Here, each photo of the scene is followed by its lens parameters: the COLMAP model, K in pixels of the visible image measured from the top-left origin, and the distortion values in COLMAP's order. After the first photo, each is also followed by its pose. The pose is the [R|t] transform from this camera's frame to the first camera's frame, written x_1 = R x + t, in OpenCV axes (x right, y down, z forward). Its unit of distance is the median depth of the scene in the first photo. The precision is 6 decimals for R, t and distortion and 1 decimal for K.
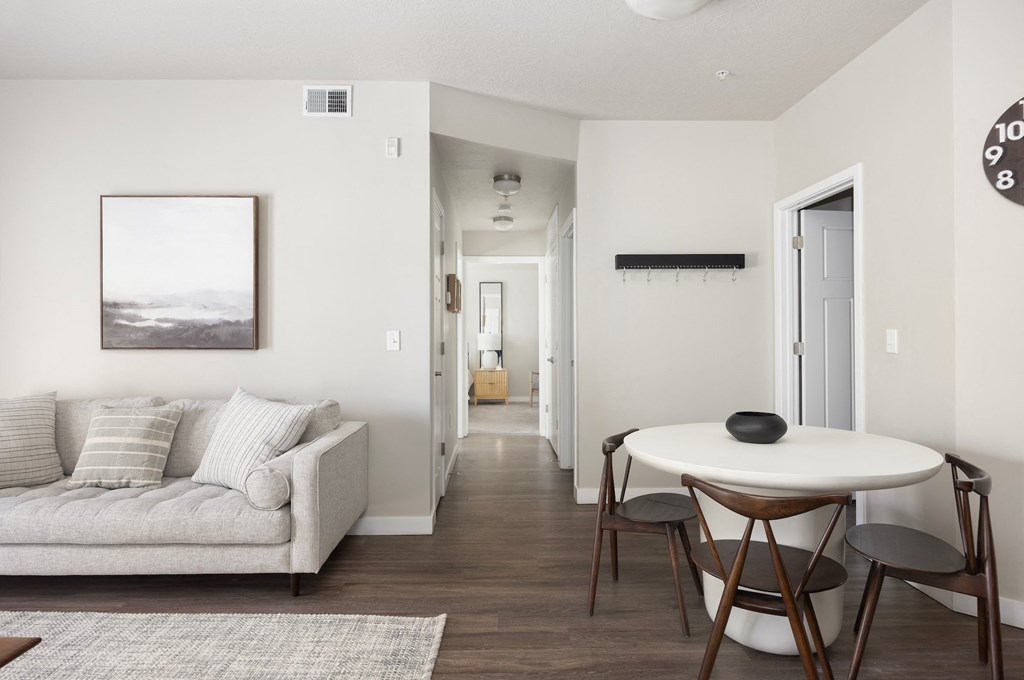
lens RADIAL K [[585.1, 0, 511.1], [0, 585.1, 334.6], [0, 0, 1]] dist [-0.002823, -0.001079]
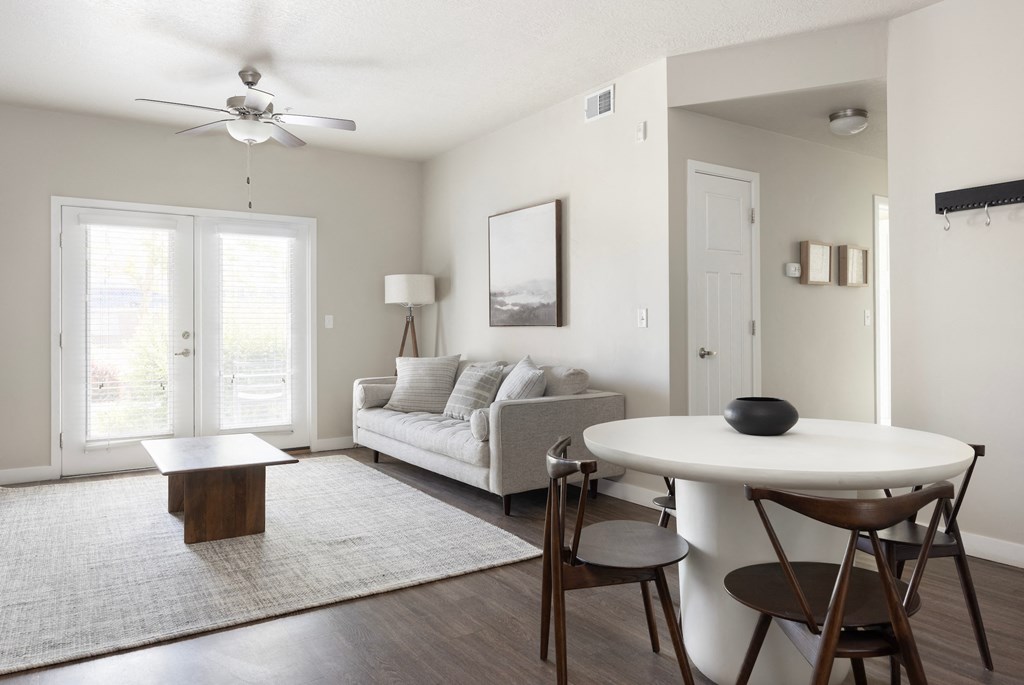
lens RADIAL K [[700.0, 0, 514.1], [0, 700.0, 324.3], [0, 0, 1]] dist [-0.000849, -0.000076]
pose [[0.545675, -0.005134, -0.837981, 0.840302], [0.005015, 0.999983, -0.002861, 0.028225], [0.837982, -0.002641, 0.545691, 0.154500]]
